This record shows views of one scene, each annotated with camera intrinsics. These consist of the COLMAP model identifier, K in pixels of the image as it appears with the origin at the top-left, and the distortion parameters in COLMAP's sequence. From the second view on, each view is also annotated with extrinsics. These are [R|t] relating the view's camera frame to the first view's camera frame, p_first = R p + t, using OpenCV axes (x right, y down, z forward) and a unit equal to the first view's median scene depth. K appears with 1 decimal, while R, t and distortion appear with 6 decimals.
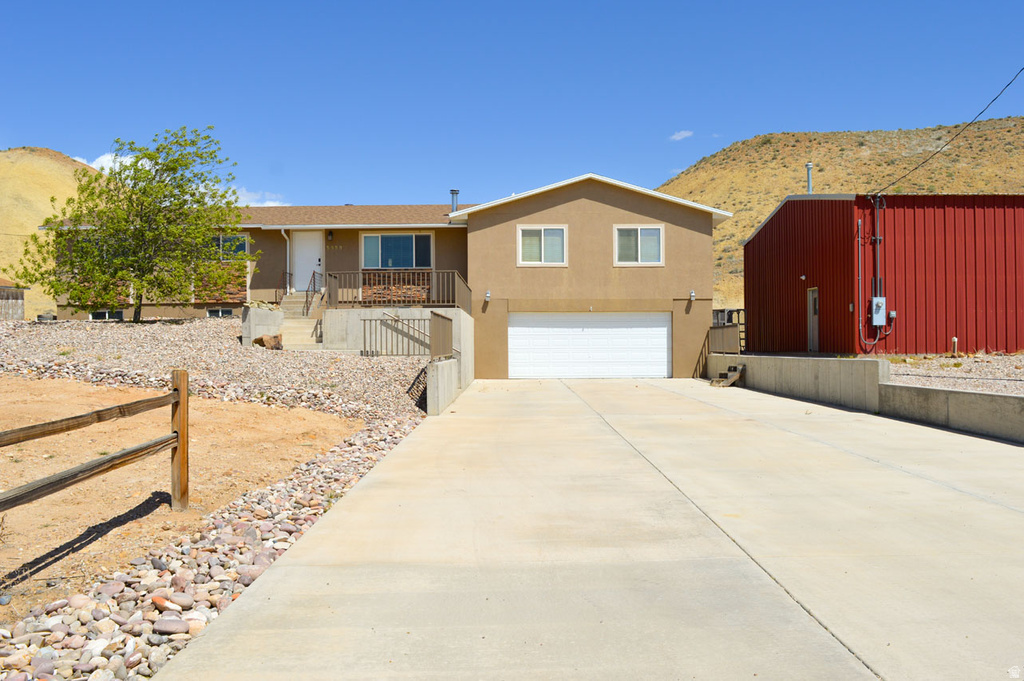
lens RADIAL K [[884.0, 0, 507.8], [0, 884.0, 338.3], [0, 0, 1]] dist [-0.011203, 0.004007]
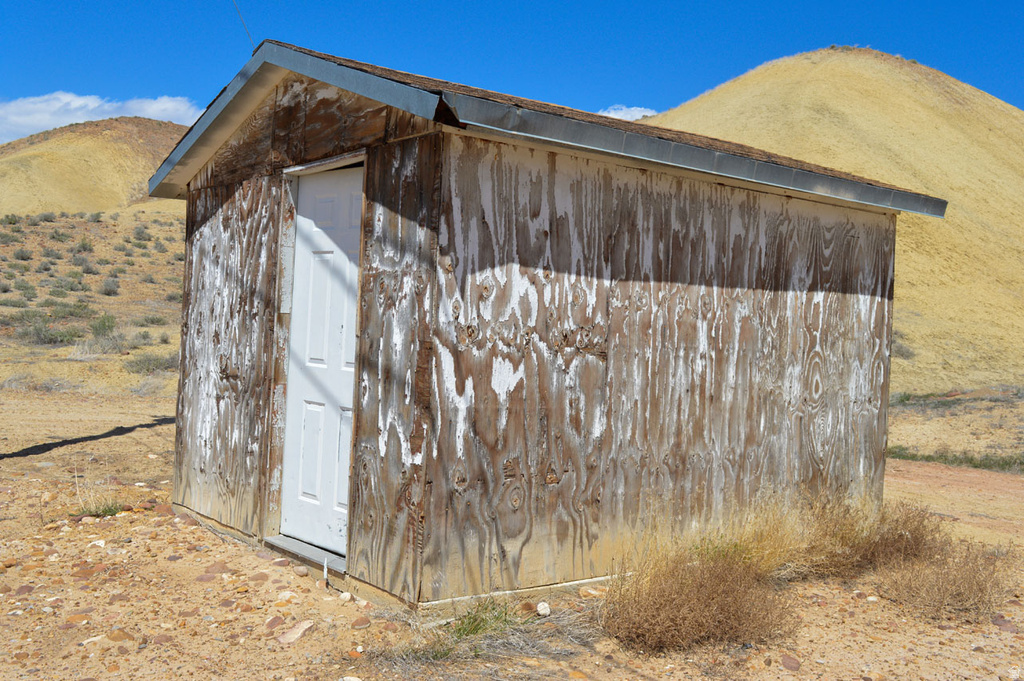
lens RADIAL K [[1053.5, 0, 509.9], [0, 1053.5, 340.3], [0, 0, 1]] dist [-0.005773, 0.000000]
pose [[0.711307, 0.049978, -0.701102, -1.162365], [-0.060092, 0.998141, 0.010185, -0.085101], [0.700308, 0.034886, 0.712988, 2.059969]]
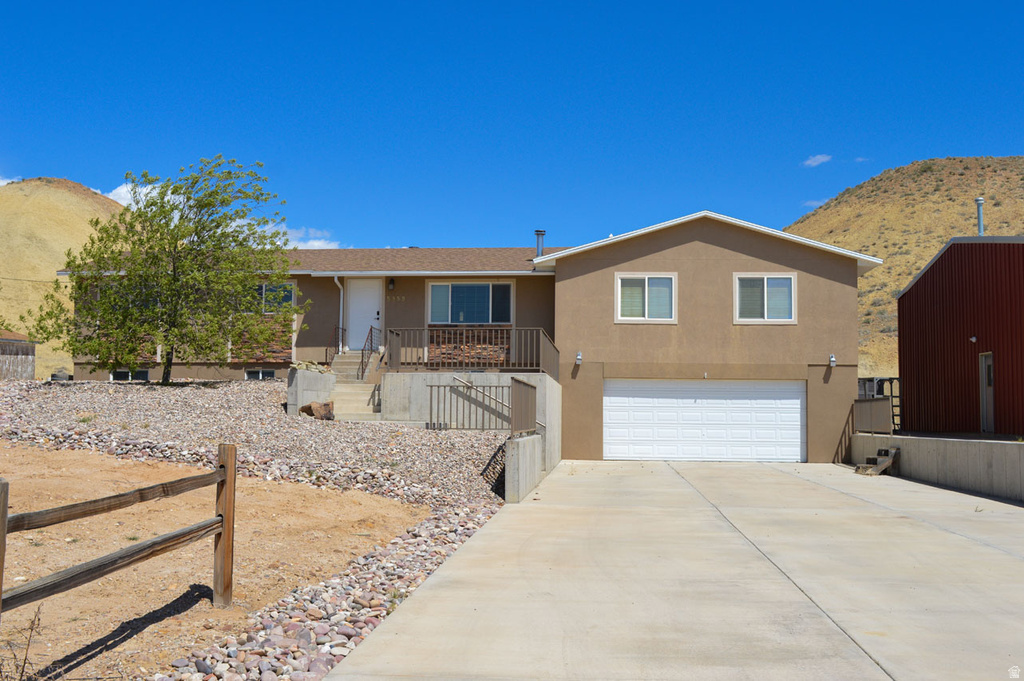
lens RADIAL K [[1087.5, 0, 508.7], [0, 1087.5, 337.1], [0, 0, 1]] dist [-0.018343, 0.000000]
pose [[0.996263, 0.009611, -0.085833, -0.001377], [-0.015183, 0.997802, -0.064509, -0.001690], [0.085024, 0.065571, 0.994219, -0.019451]]
